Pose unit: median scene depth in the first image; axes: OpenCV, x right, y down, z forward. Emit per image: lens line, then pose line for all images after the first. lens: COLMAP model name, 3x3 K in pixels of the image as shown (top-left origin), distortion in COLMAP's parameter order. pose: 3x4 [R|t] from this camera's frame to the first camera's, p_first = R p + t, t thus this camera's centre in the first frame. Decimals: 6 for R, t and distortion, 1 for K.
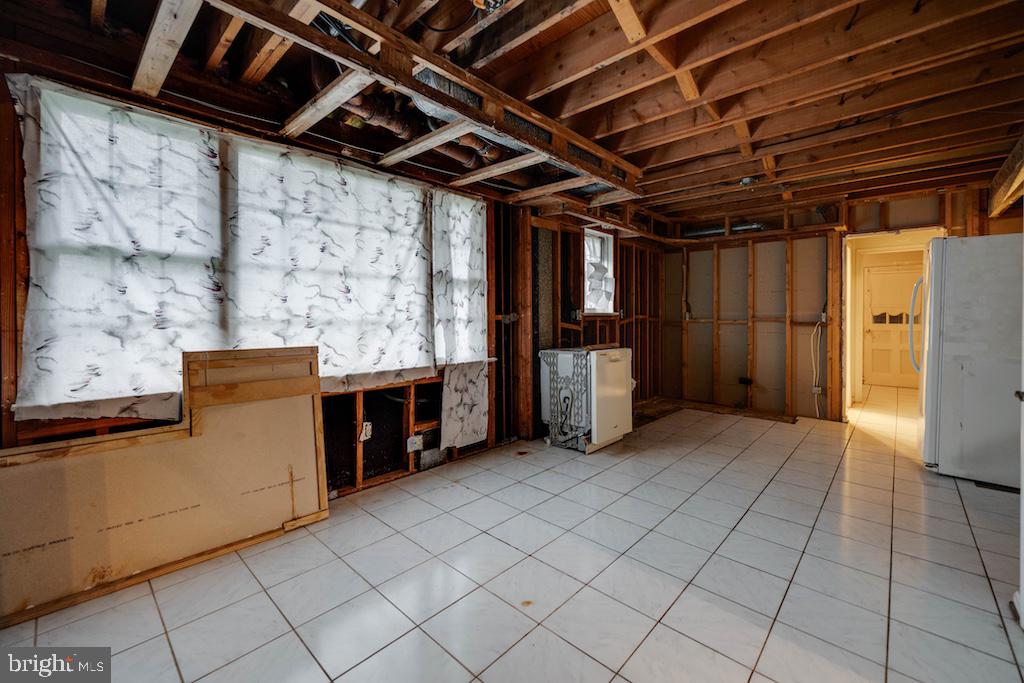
lens RADIAL K [[415.4, 0, 506.3], [0, 415.4, 322.2], [0, 0, 1]] dist [0.001260, -0.000333]
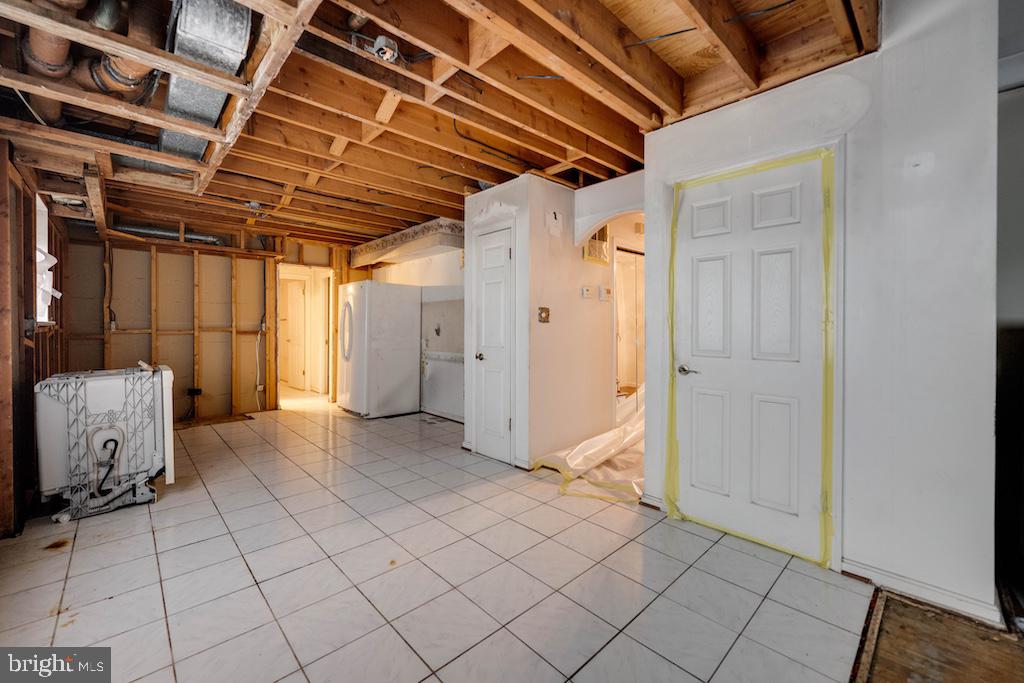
lens RADIAL K [[415.4, 0, 511.0], [0, 415.4, 332.1], [0, 0, 1]] dist [0.001260, -0.000333]
pose [[0.063547, -0.016033, 0.997850, -0.436654], [0.015052, 0.999773, 0.015105, -0.005072], [-0.997865, 0.014060, 0.063774, 0.218004]]
